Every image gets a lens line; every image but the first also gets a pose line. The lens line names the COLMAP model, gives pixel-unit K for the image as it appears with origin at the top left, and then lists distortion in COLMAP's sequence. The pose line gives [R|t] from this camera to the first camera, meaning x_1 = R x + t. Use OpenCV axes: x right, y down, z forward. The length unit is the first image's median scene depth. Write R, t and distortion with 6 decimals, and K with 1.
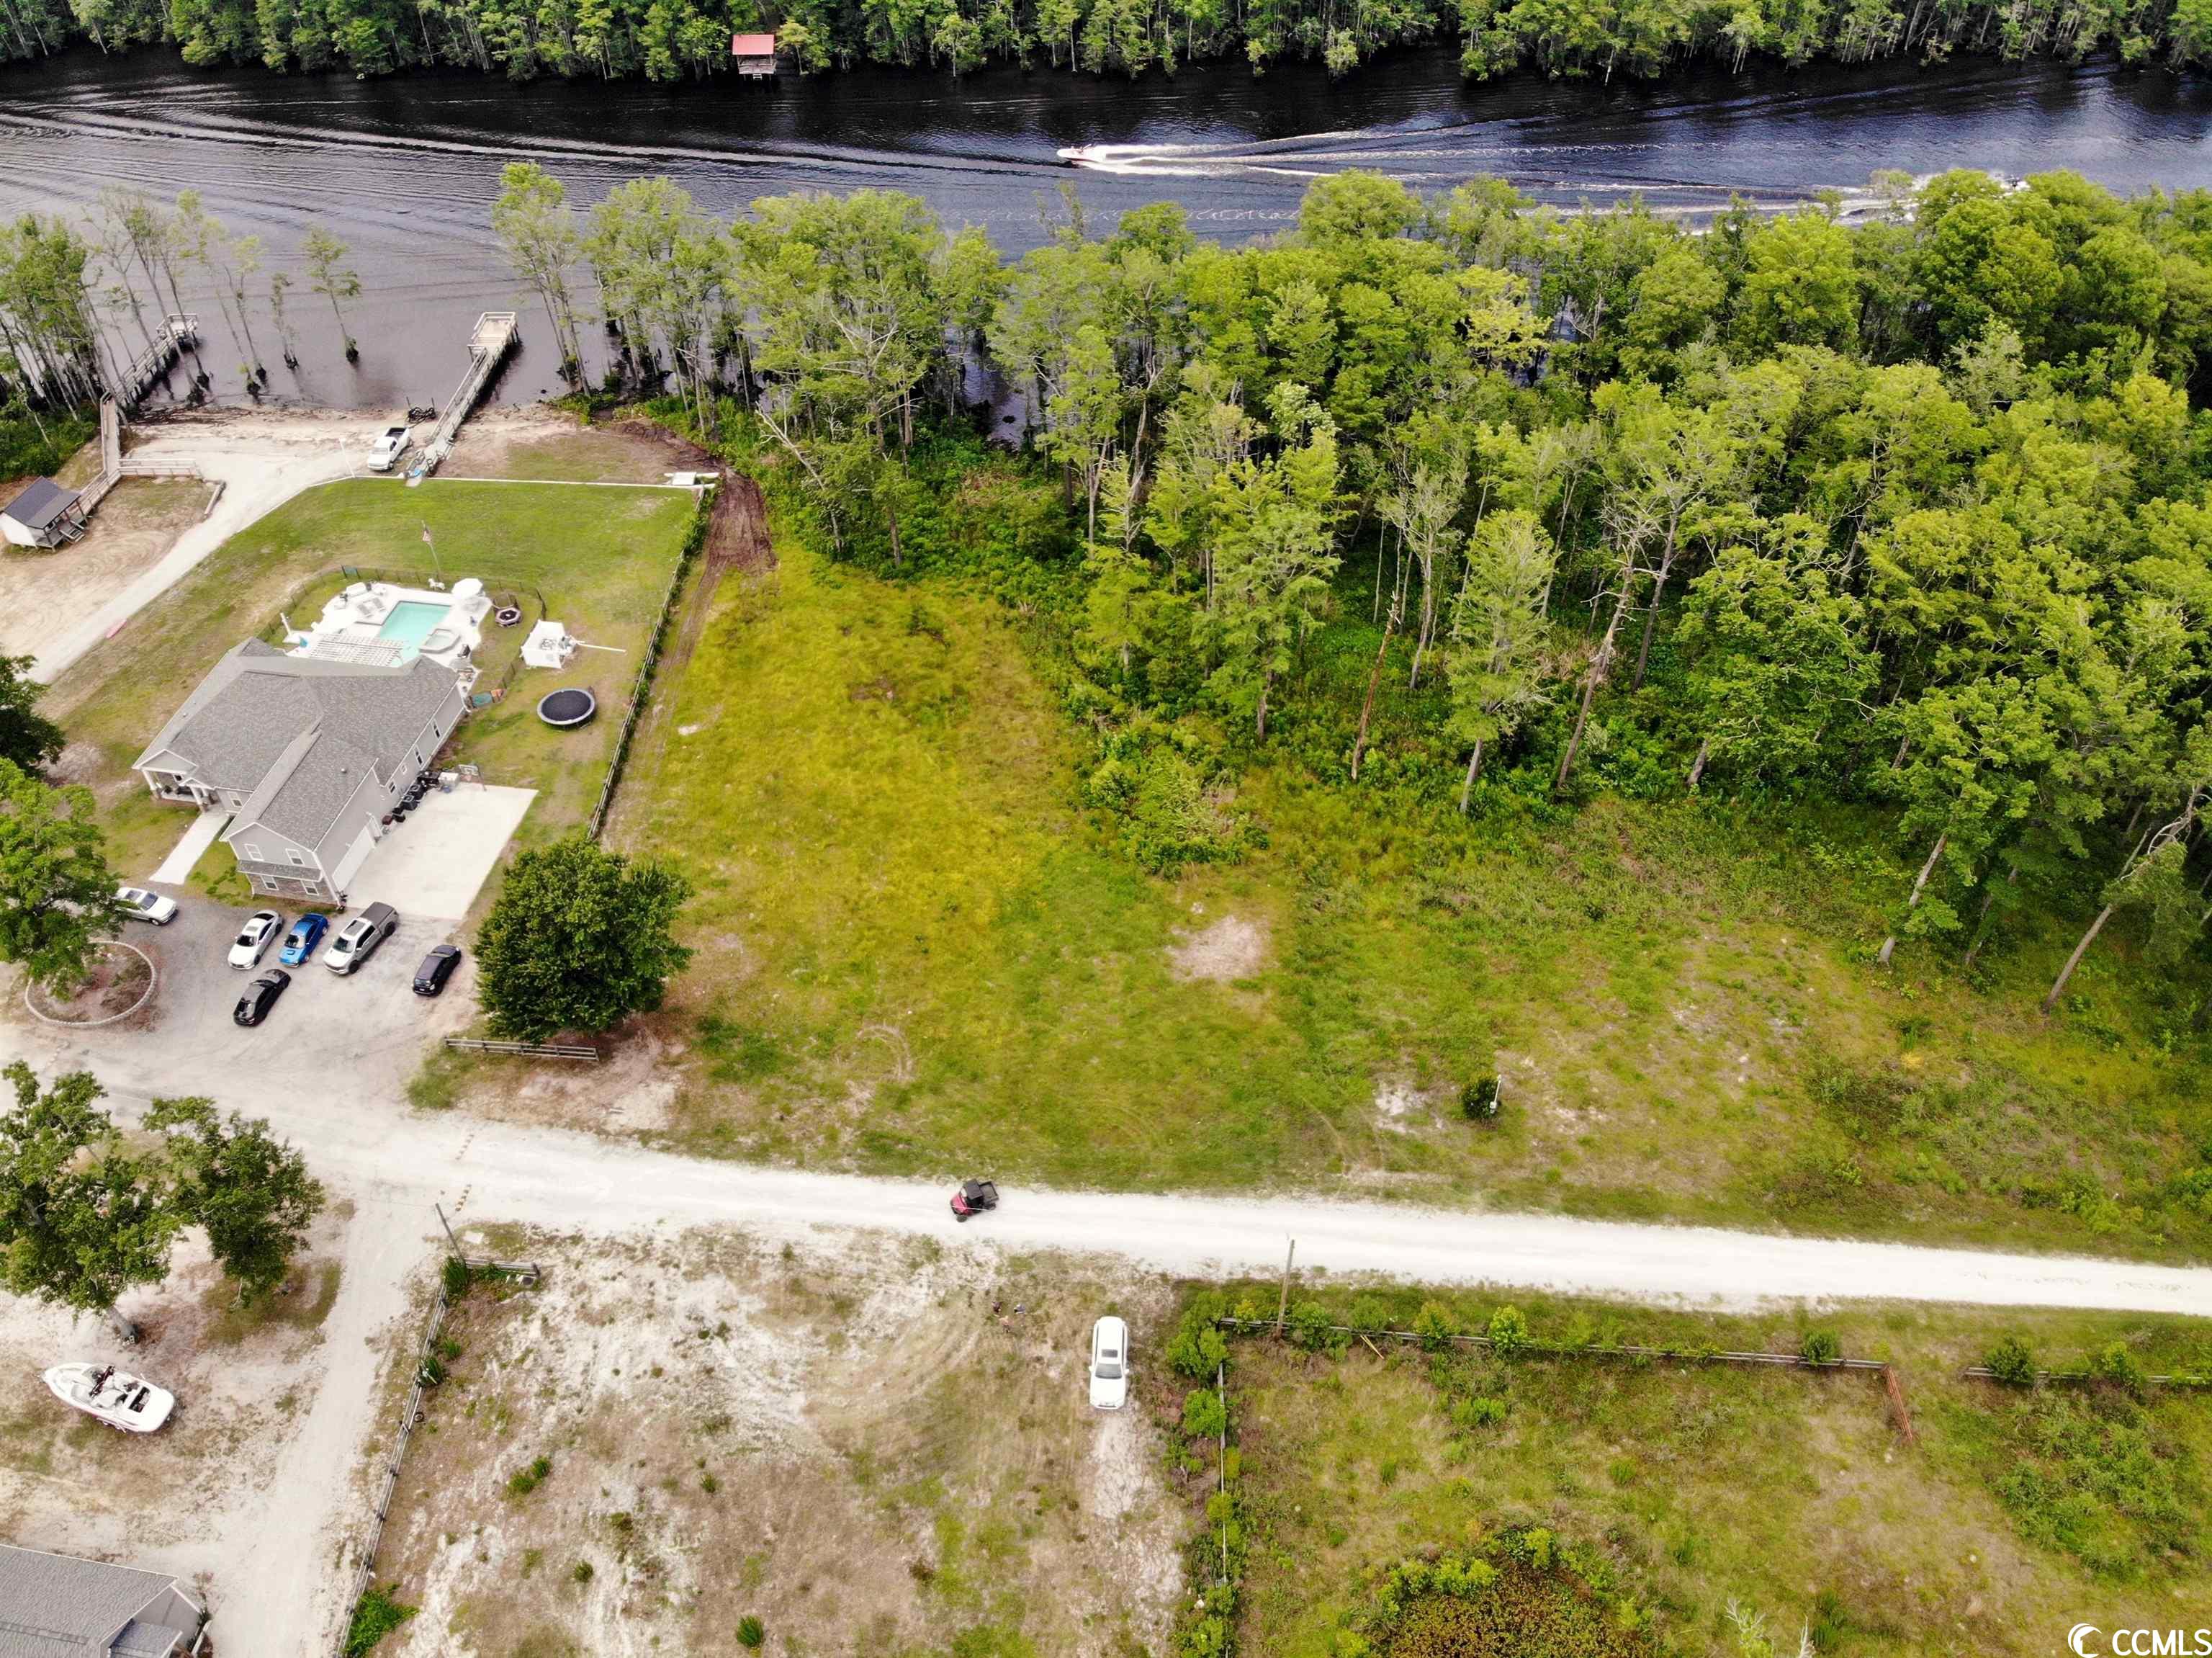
lens RADIAL K [[1602.6, 0, 1106.0], [0, 1602.6, 829.0], [0, 0, 1]] dist [0.068956, -0.190439]
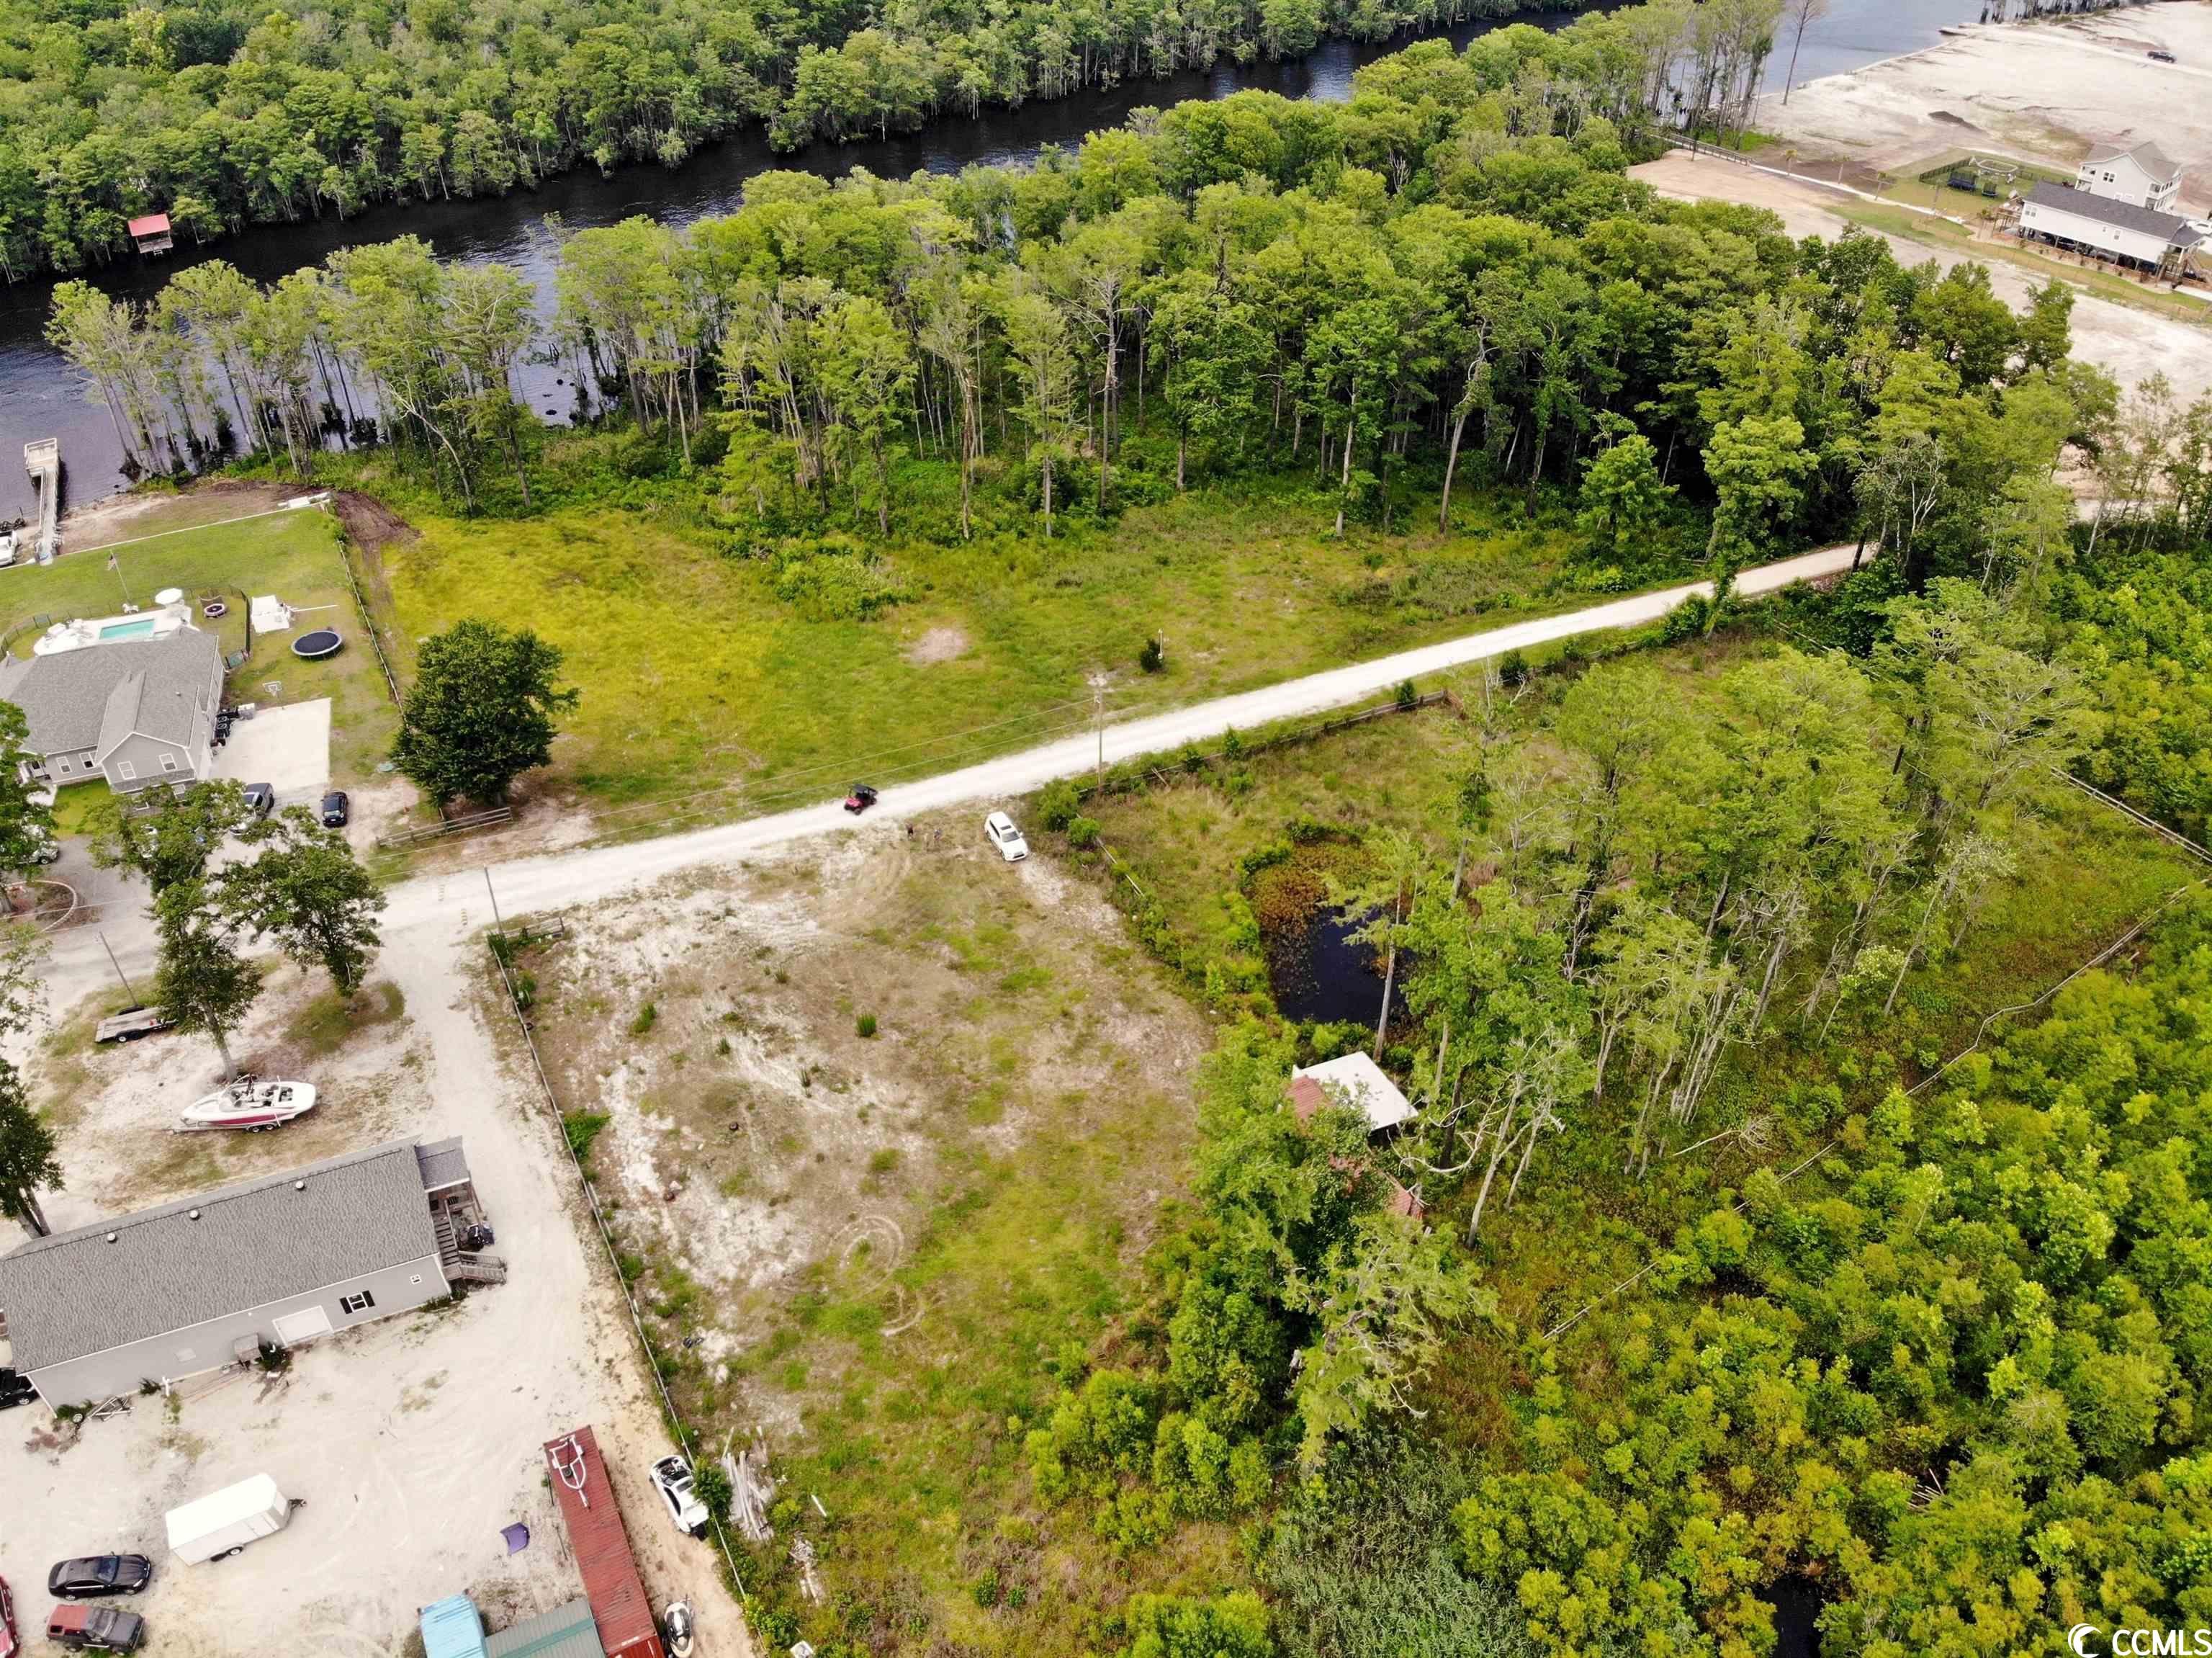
lens RADIAL K [[1602.6, 0, 1106.0], [0, 1602.6, 829.0], [0, 0, 1]] dist [0.068956, -0.190439]
pose [[0.875723, -0.296623, 0.380953, -0.399472], [0.341167, 0.938477, -0.053535, 0.377677], [-0.341635, 0.176850, 0.923043, -0.287003]]
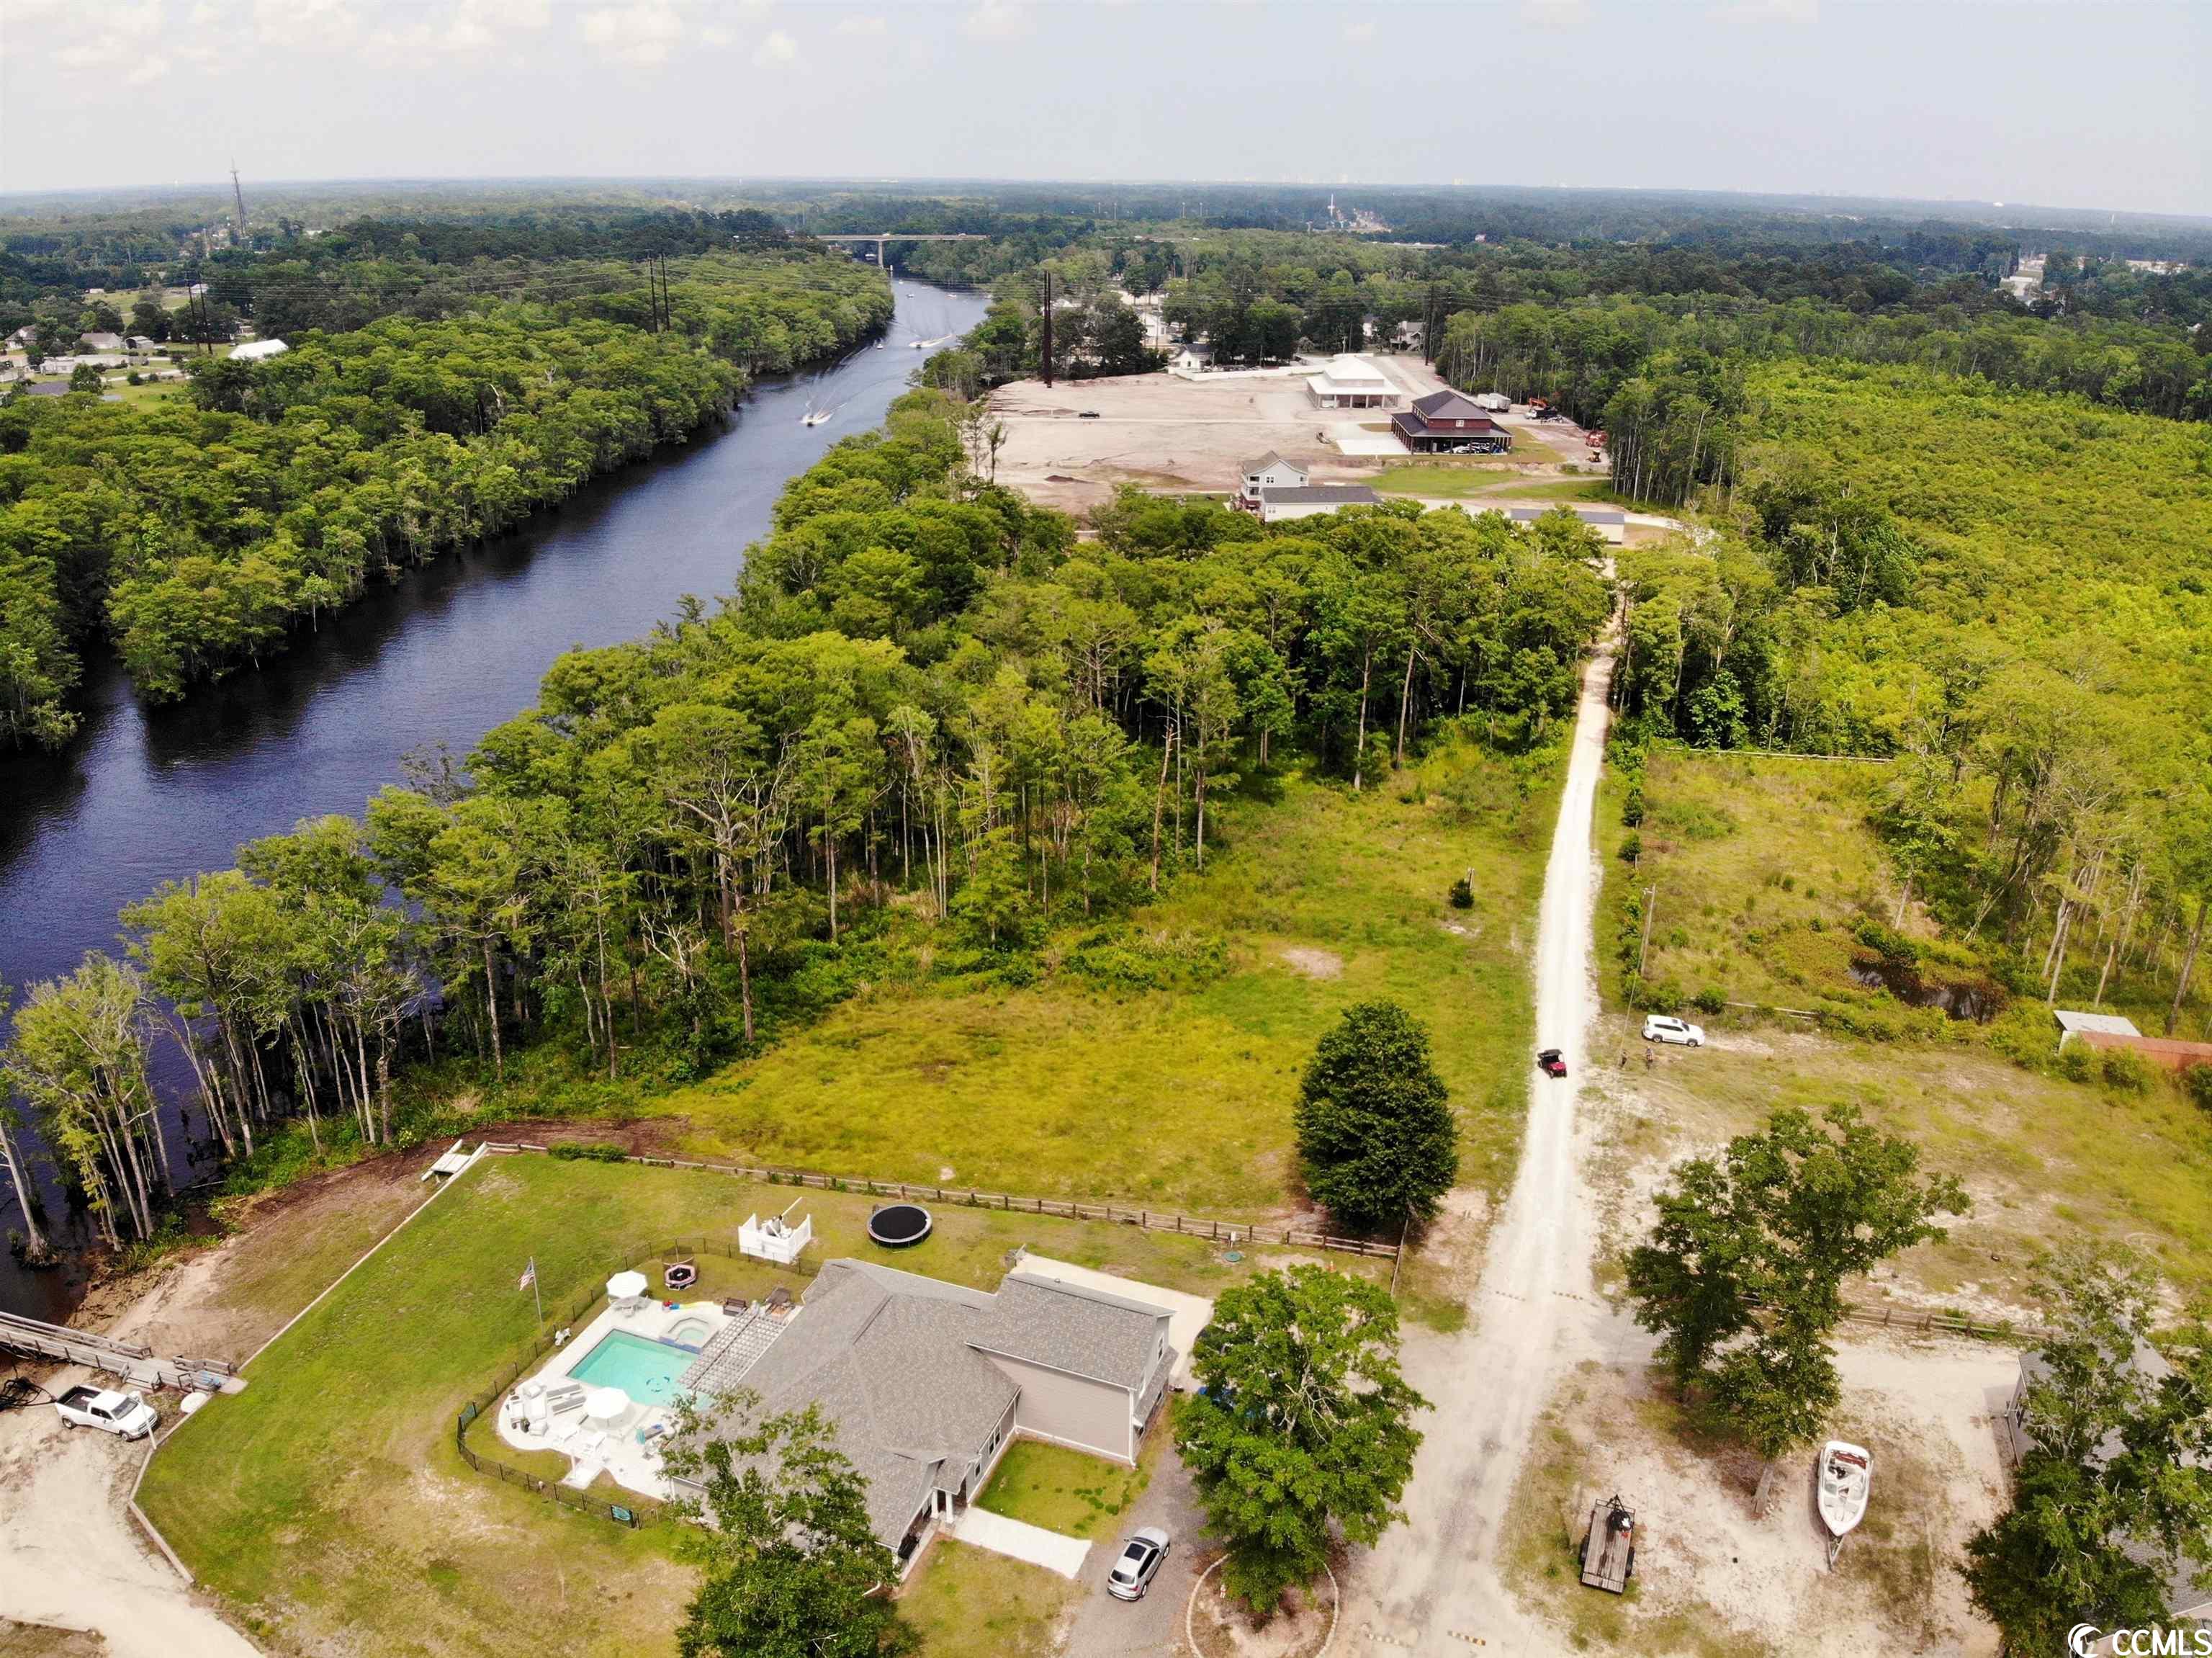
lens RADIAL K [[1599.6, 0, 1112.5], [0, 1599.6, 829.5], [0, 0, 1]] dist [0.103757, -0.262671]
pose [[0.224805, -0.372241, 0.900500, -1.259946], [0.684256, 0.718259, 0.126087, -0.322622], [-0.693727, 0.587827, 0.416176, 0.548196]]
